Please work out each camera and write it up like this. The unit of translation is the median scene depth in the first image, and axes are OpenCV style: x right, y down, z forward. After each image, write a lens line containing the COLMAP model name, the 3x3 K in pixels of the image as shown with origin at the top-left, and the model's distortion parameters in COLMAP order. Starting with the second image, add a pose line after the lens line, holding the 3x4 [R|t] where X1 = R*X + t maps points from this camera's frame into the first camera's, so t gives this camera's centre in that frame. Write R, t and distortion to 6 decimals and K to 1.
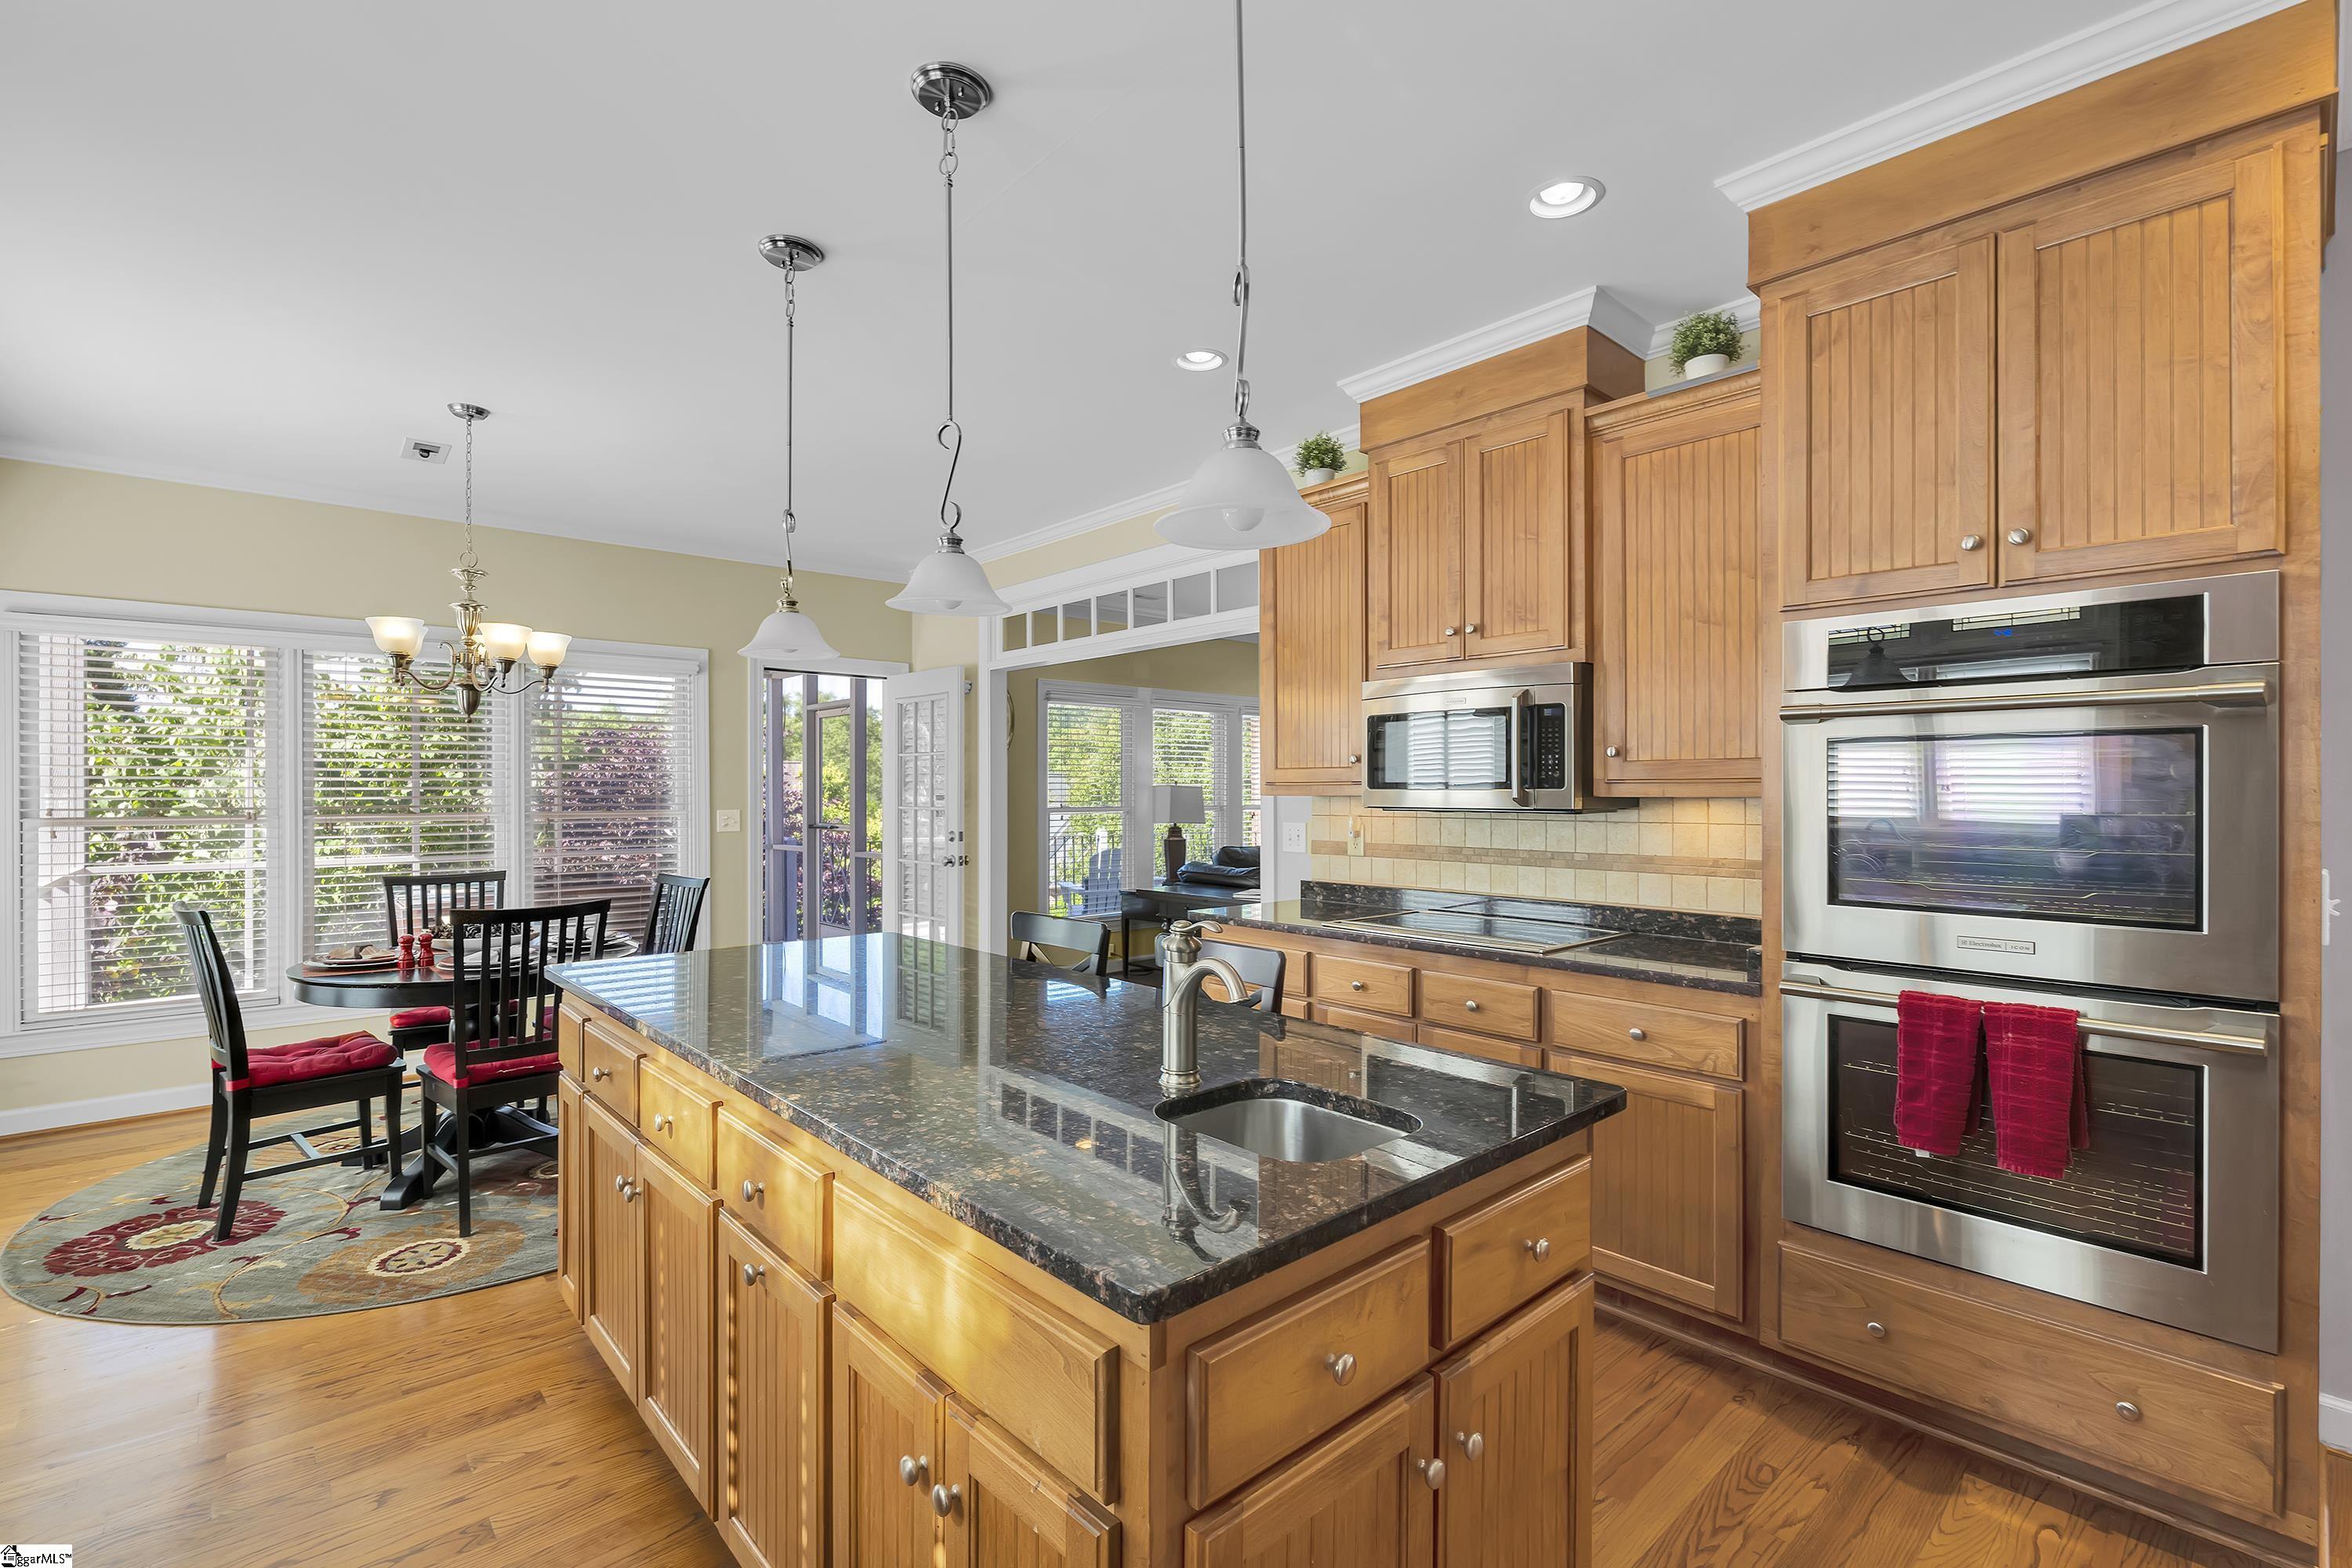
lens RADIAL K [[1048.1, 0, 1182.8], [0, 1048.1, 796.1], [0, 0, 1]] dist [-0.000802, -0.000322]
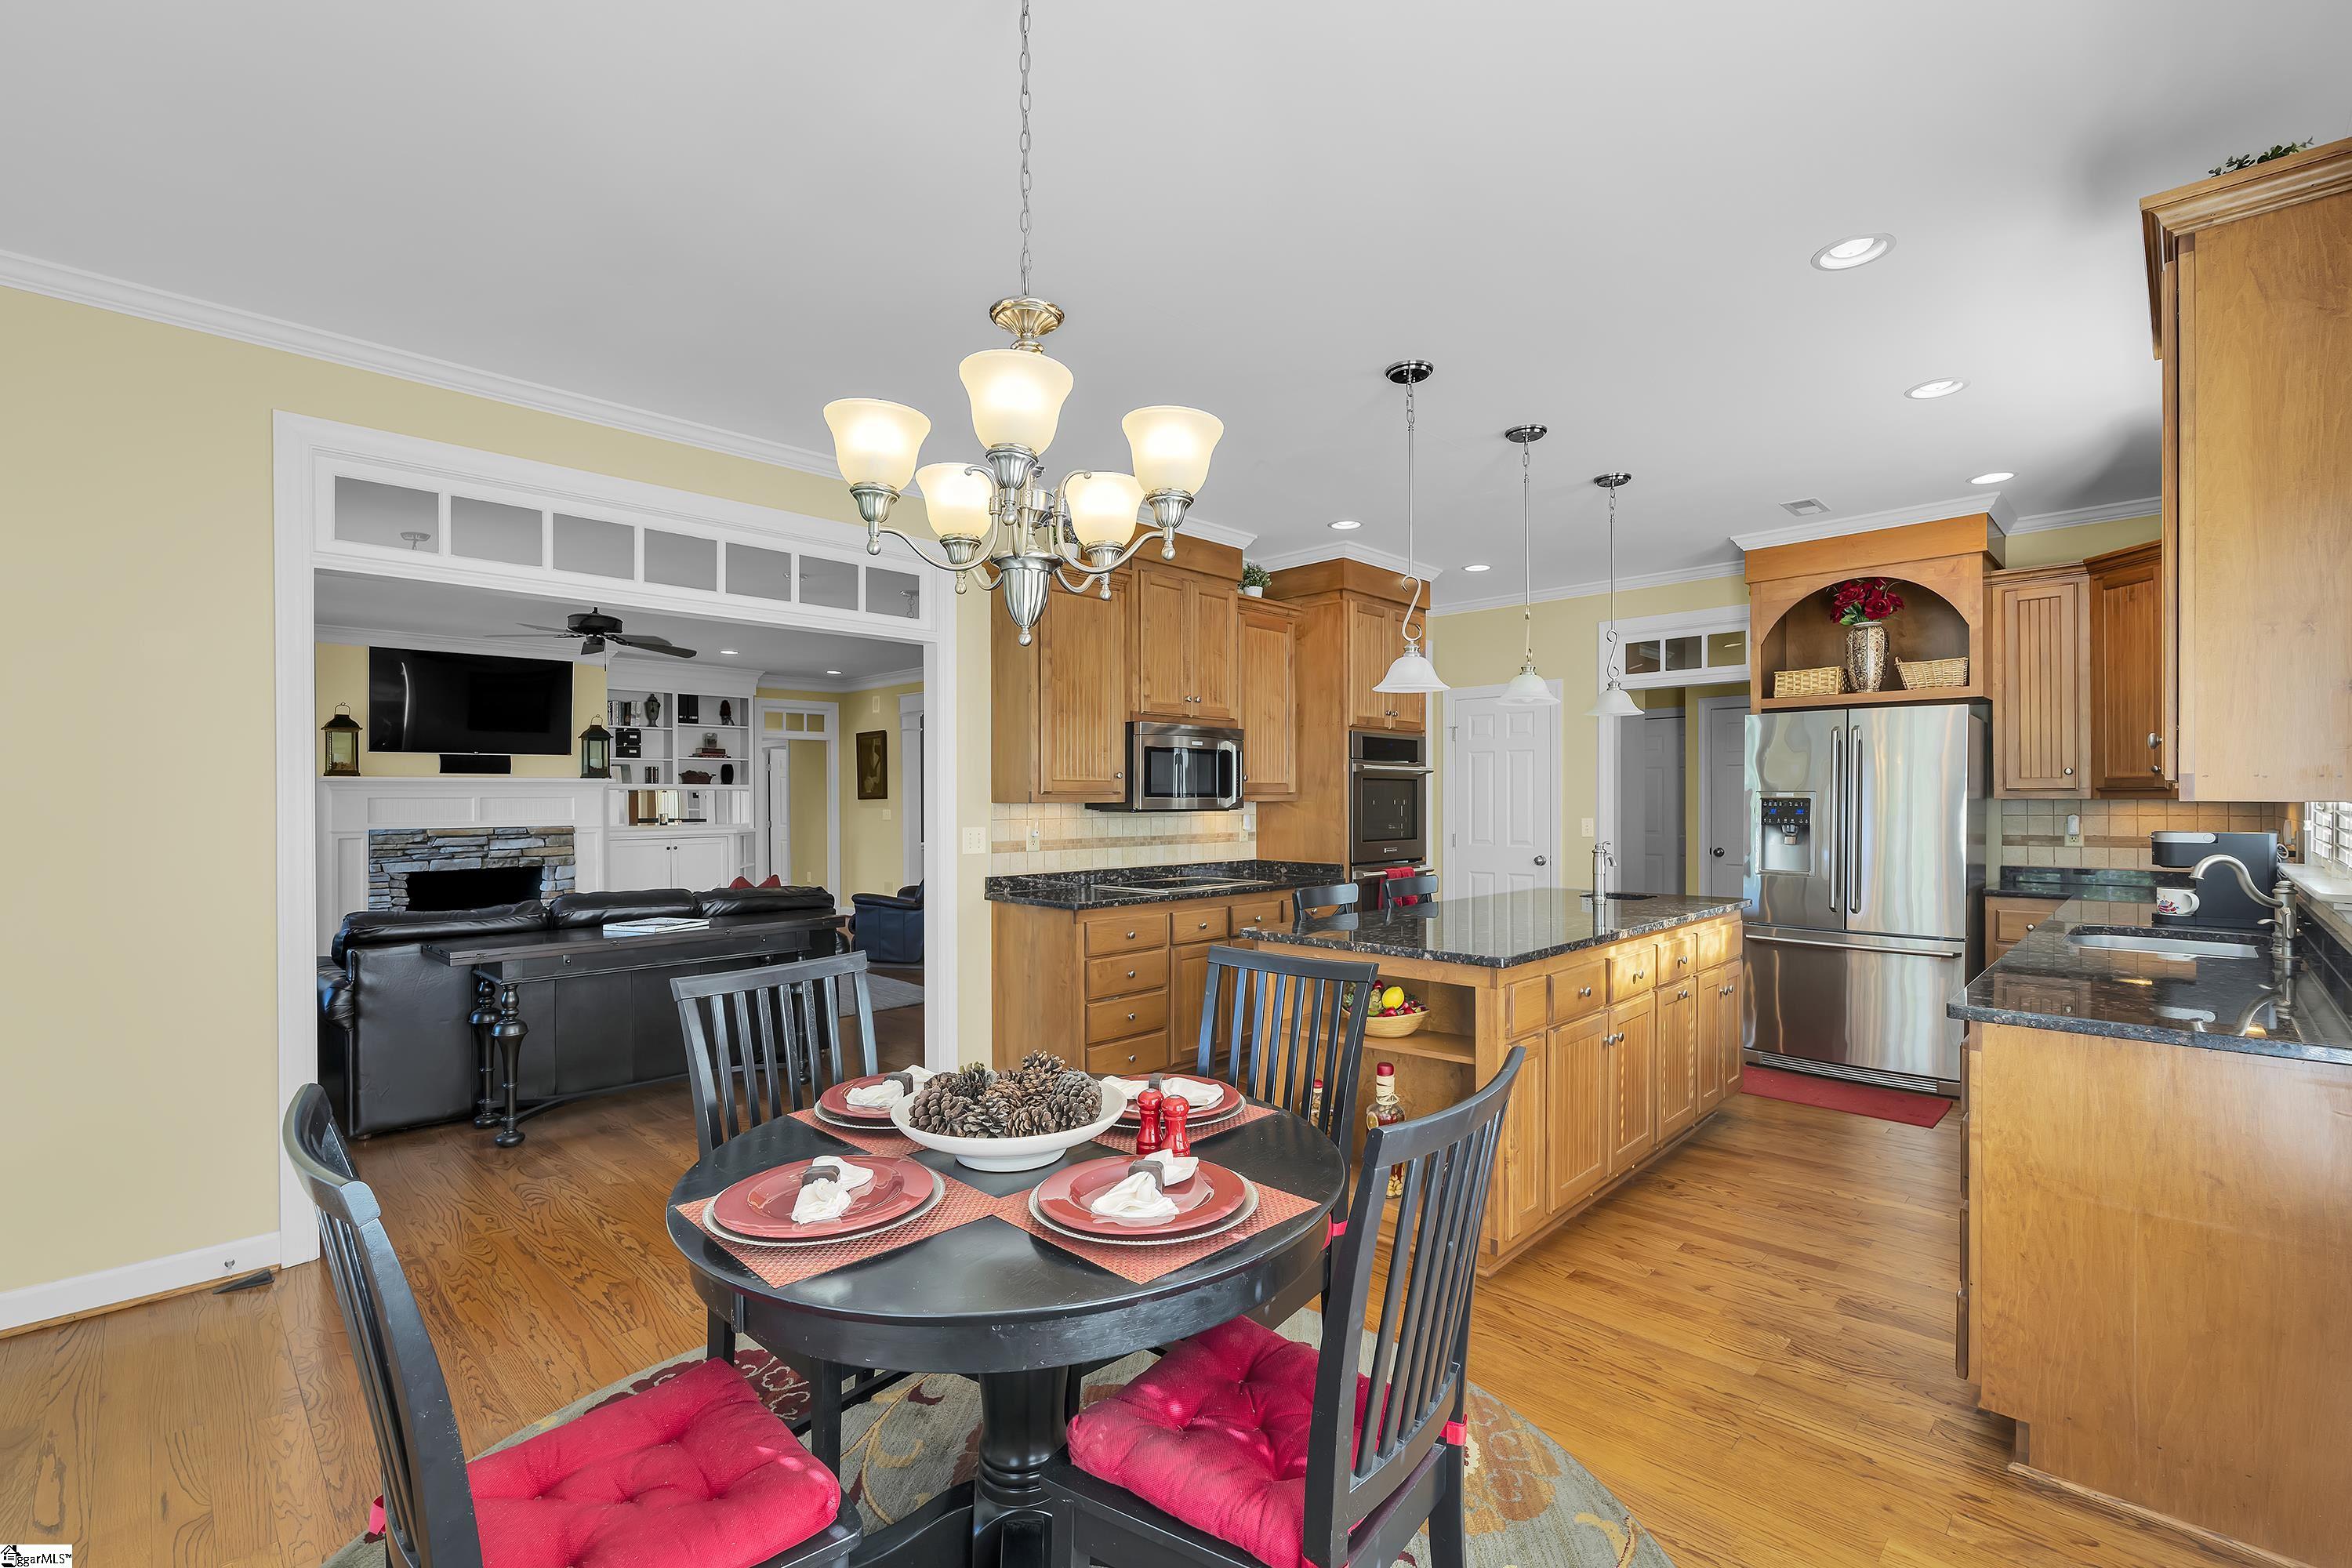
lens RADIAL K [[1023.9, 0, 1190.4], [0, 1023.9, 800.1], [0, 0, 1]] dist [0.000539, 0.000324]
pose [[-0.067946, 0.000120, 0.997689, -1.228736], [0.007290, 0.999973, 0.000377, -0.002986], [-0.997662, 0.007299, -0.067945, 1.041913]]
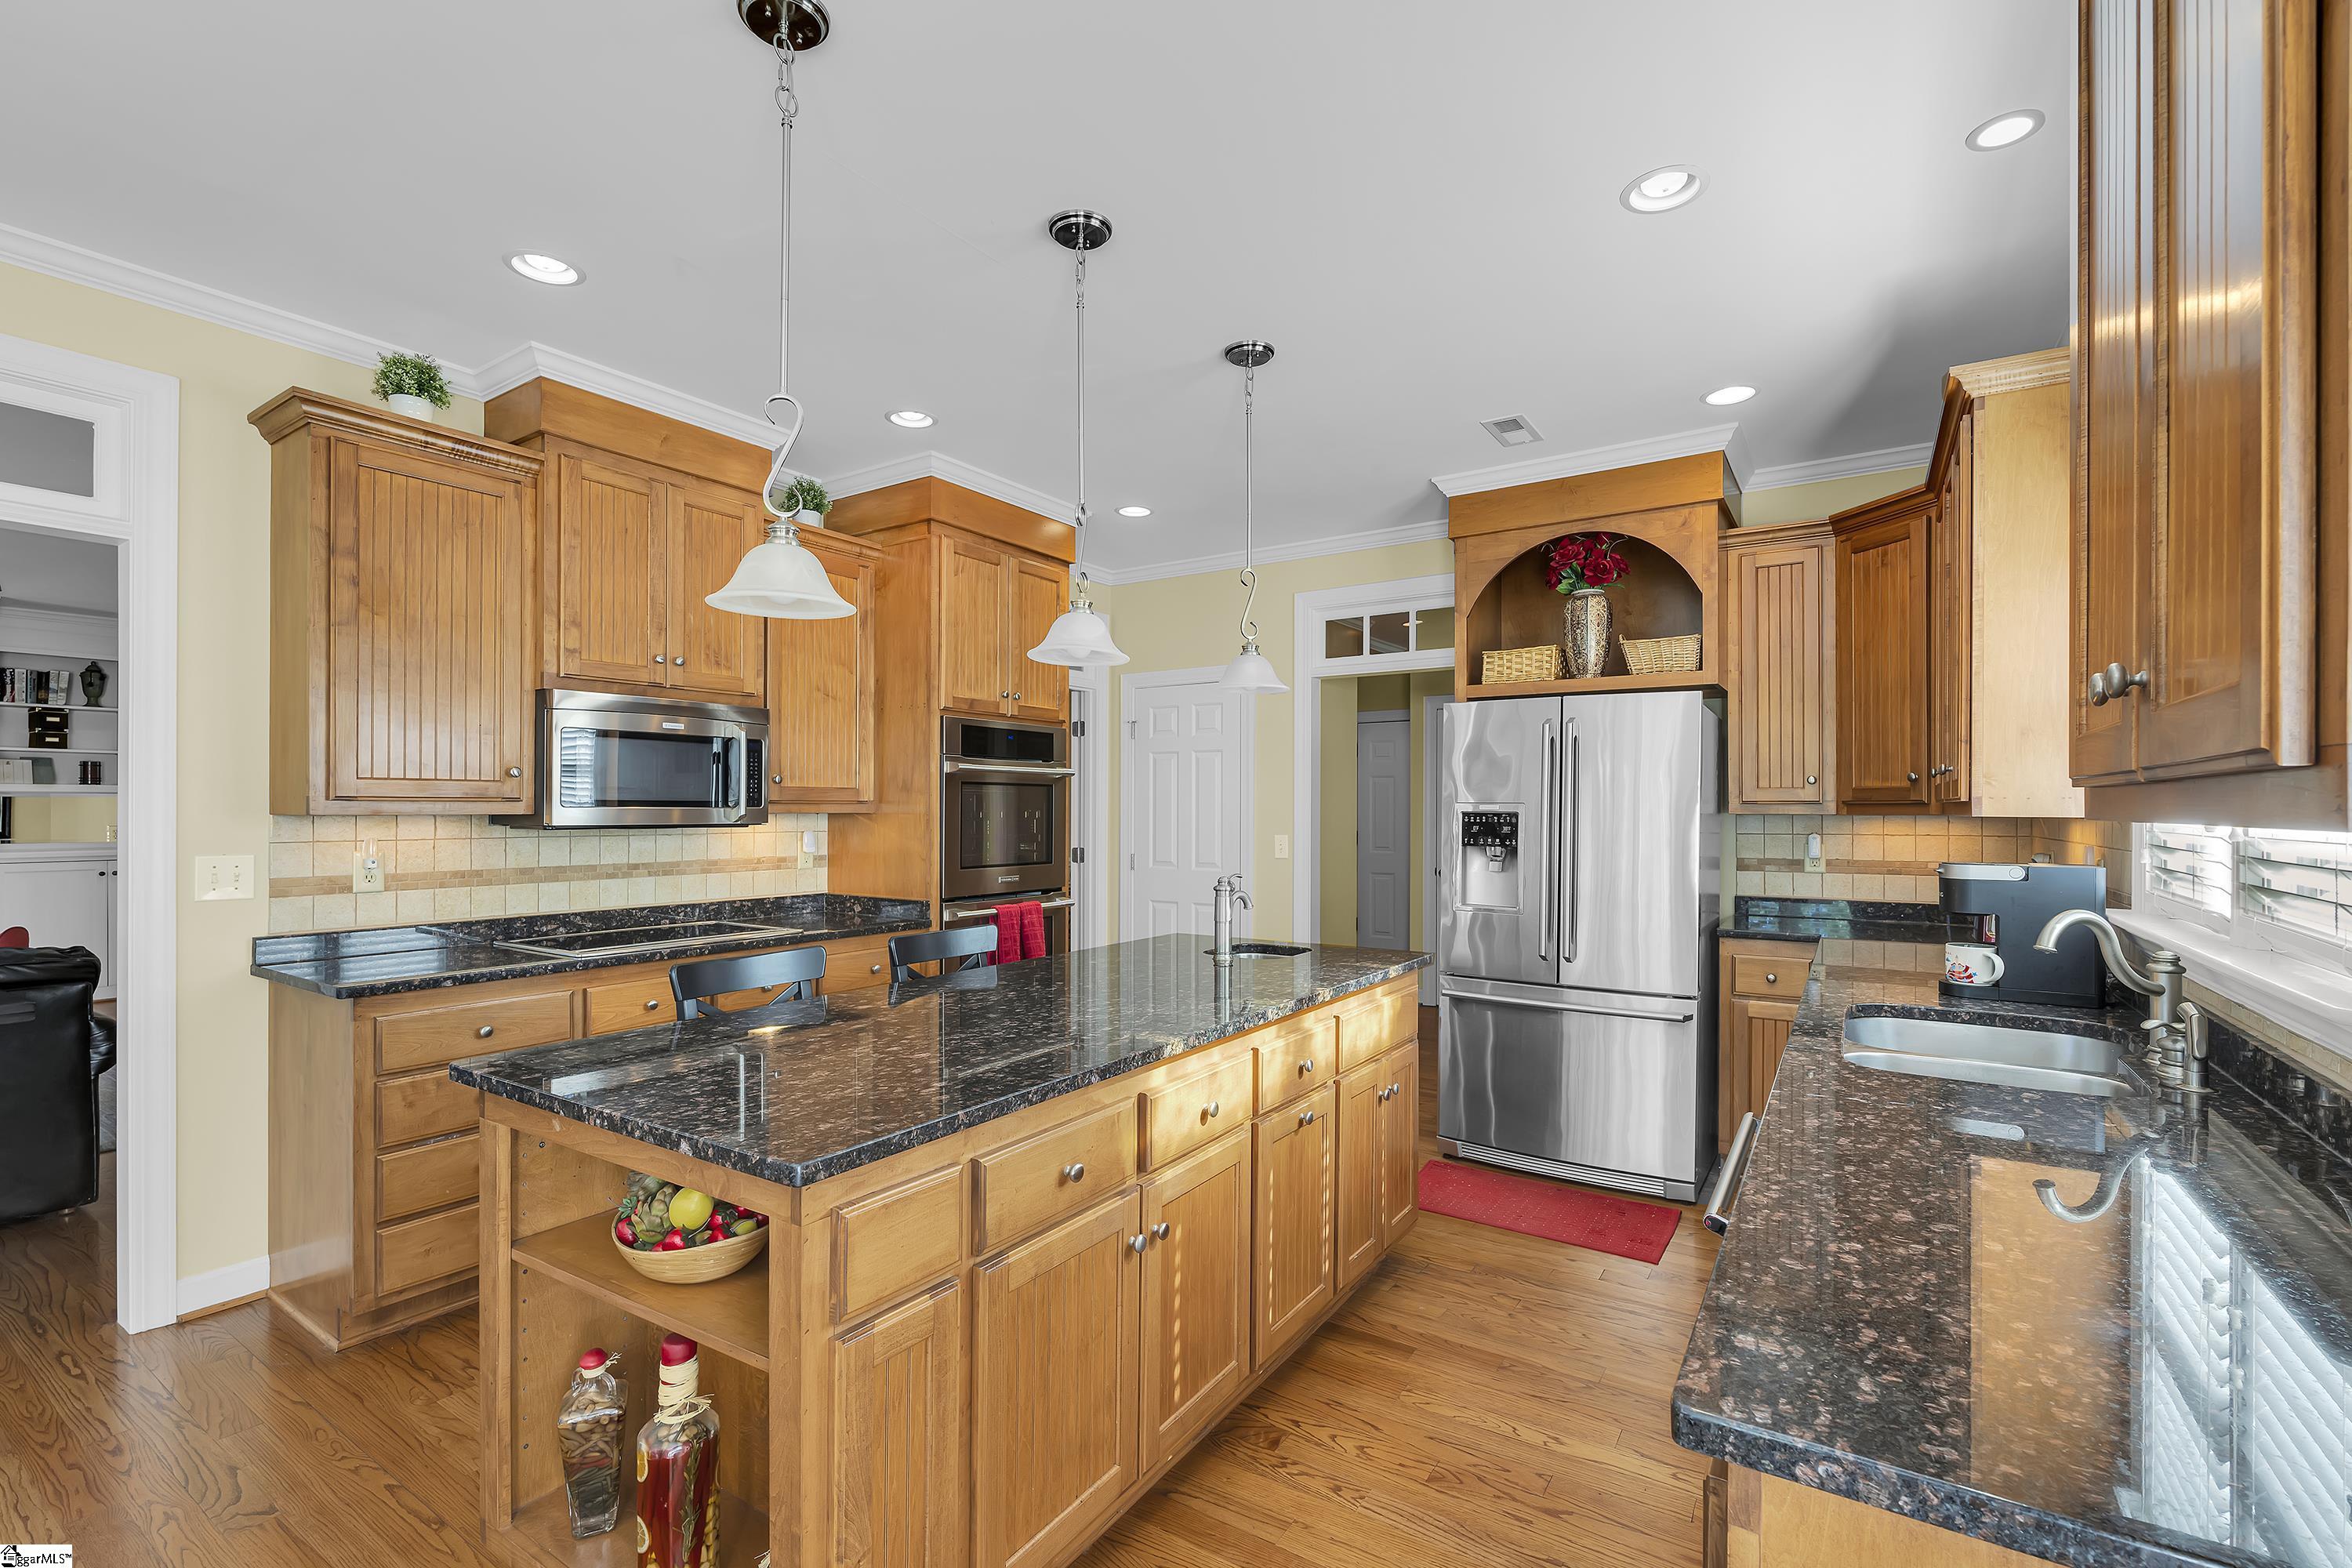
lens RADIAL K [[1028.9, 0, 1178.8], [0, 1028.9, 808.3], [0, 0, 1]] dist [-0.002435, -0.000169]
pose [[-0.250000, 0.001165, 0.968245, -0.836928], [0.002682, 0.999996, -0.000511, -0.003231], [-0.968242, 0.002469, -0.250002, 0.708250]]
